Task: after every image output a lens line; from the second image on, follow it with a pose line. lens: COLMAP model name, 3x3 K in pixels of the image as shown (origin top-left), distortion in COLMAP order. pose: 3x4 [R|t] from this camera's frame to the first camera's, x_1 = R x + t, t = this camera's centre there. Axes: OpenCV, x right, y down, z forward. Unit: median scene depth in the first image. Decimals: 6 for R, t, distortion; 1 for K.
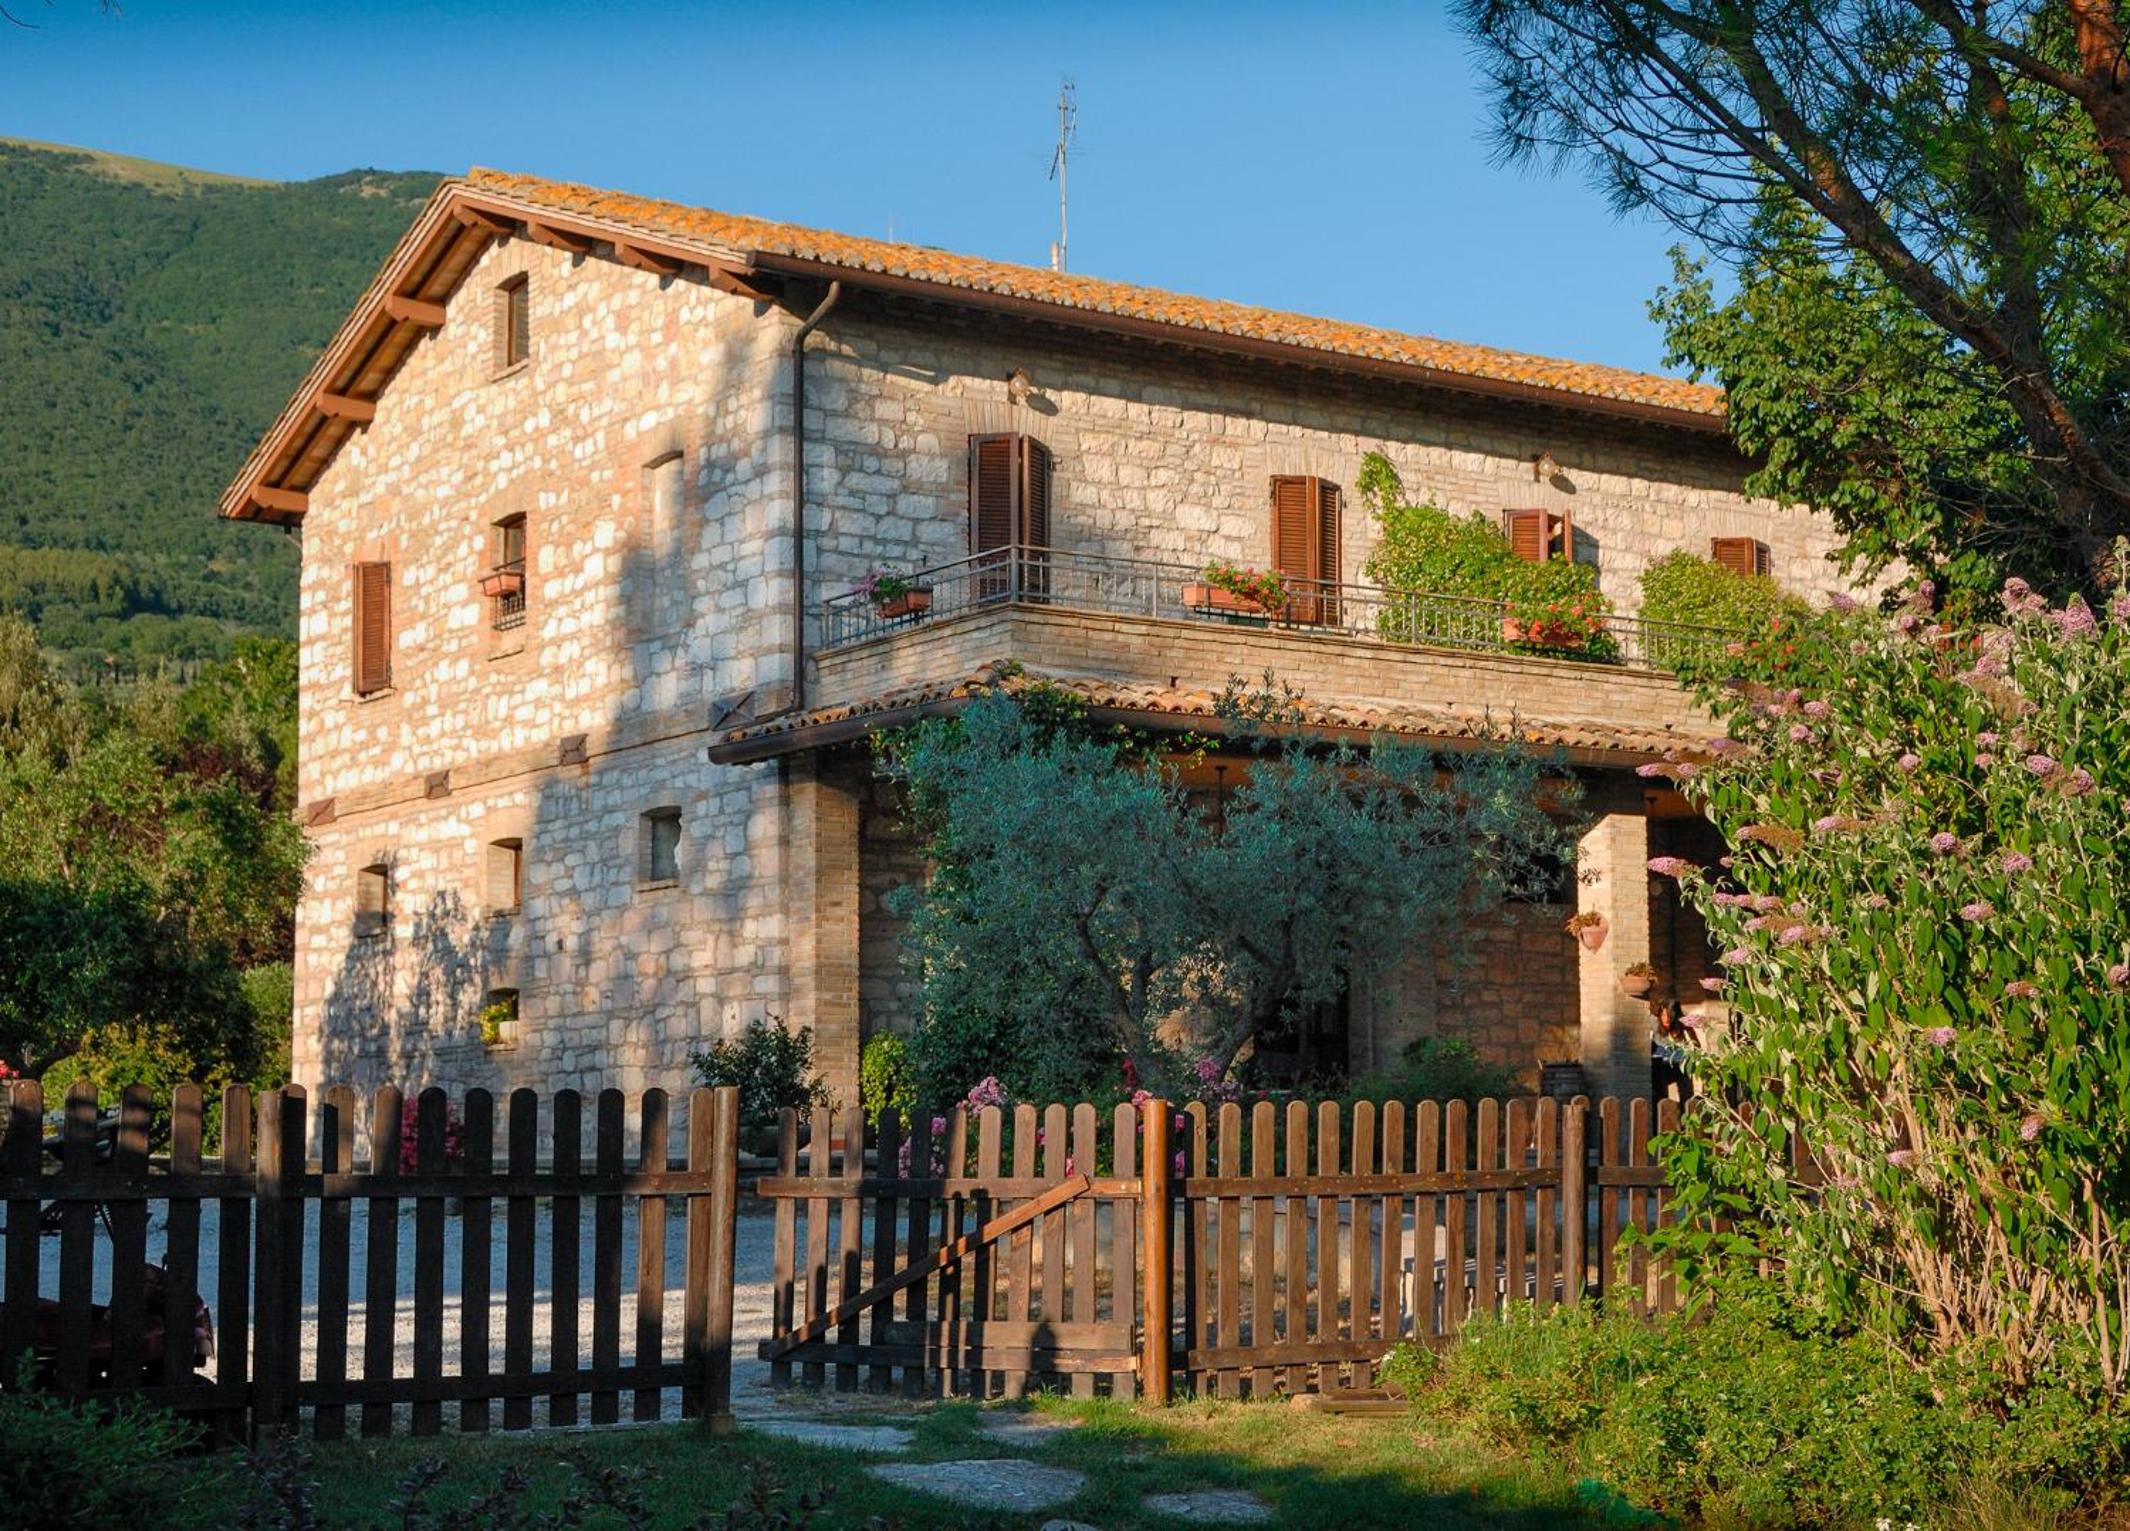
lens RADIAL K [[3131.6, 0, 1065.3], [0, 3131.6, 819.2], [0, 0, 1]] dist [0.215346, 0.003883]
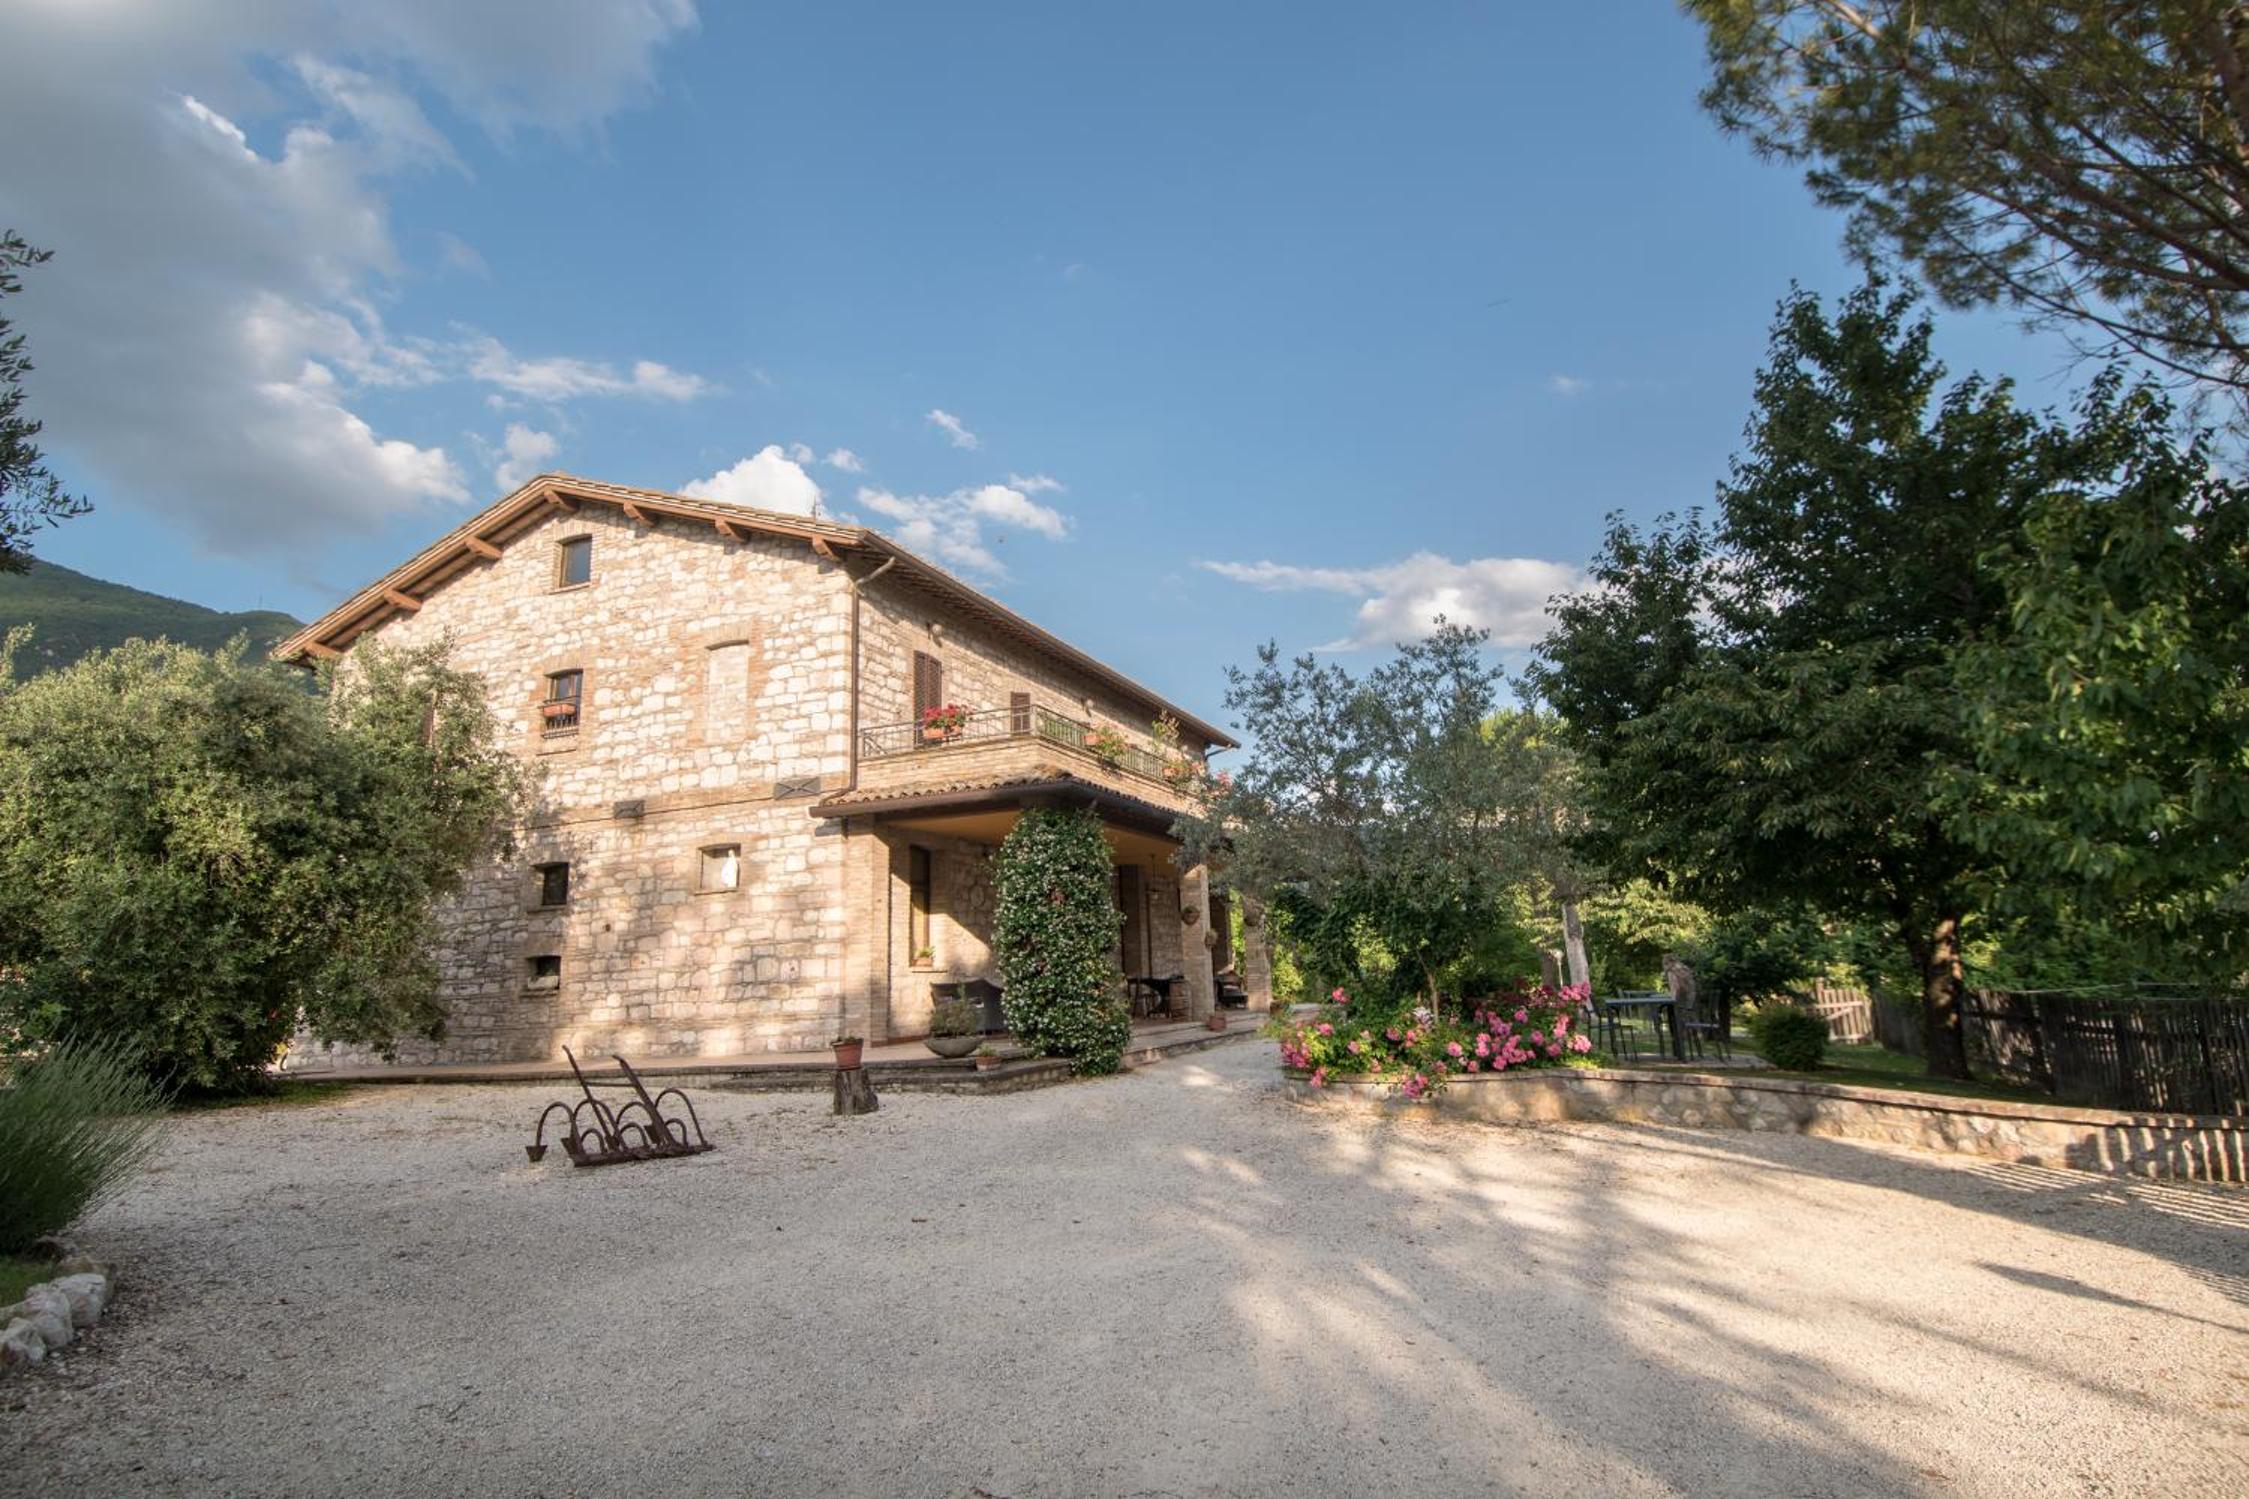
lens RADIAL K [[1131.7, 0, 1166.5], [0, 1131.7, 718.9], [0, 0, 1]] dist [0.037031, -0.042491]
pose [[0.813655, 0.093316, 0.573810, -0.262123], [-0.013576, 0.989814, -0.141718, 0.011780], [-0.581190, 0.107519, 0.806634, 0.323287]]
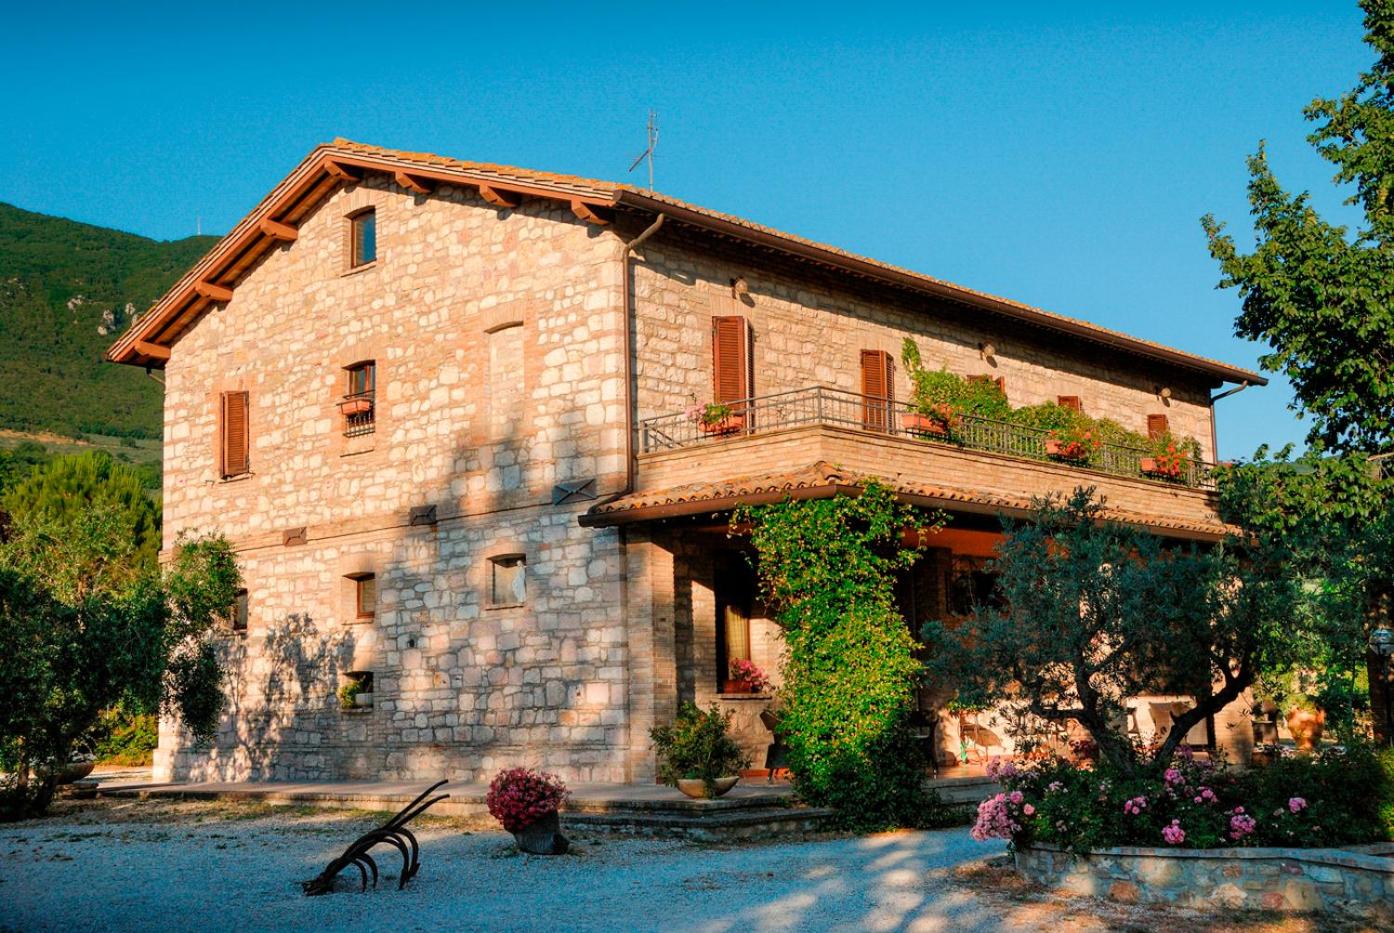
lens RADIAL K [[1639.9, 0, 700.3], [0, 1639.9, 500.7], [0, 0, 1]] dist [0.048102, 0.017229]
pose [[0.972735, 0.009374, 0.231730, -0.199708], [-0.003122, 0.999622, -0.027332, -0.007465], [-0.231899, 0.025863, 0.972396, 0.185807]]
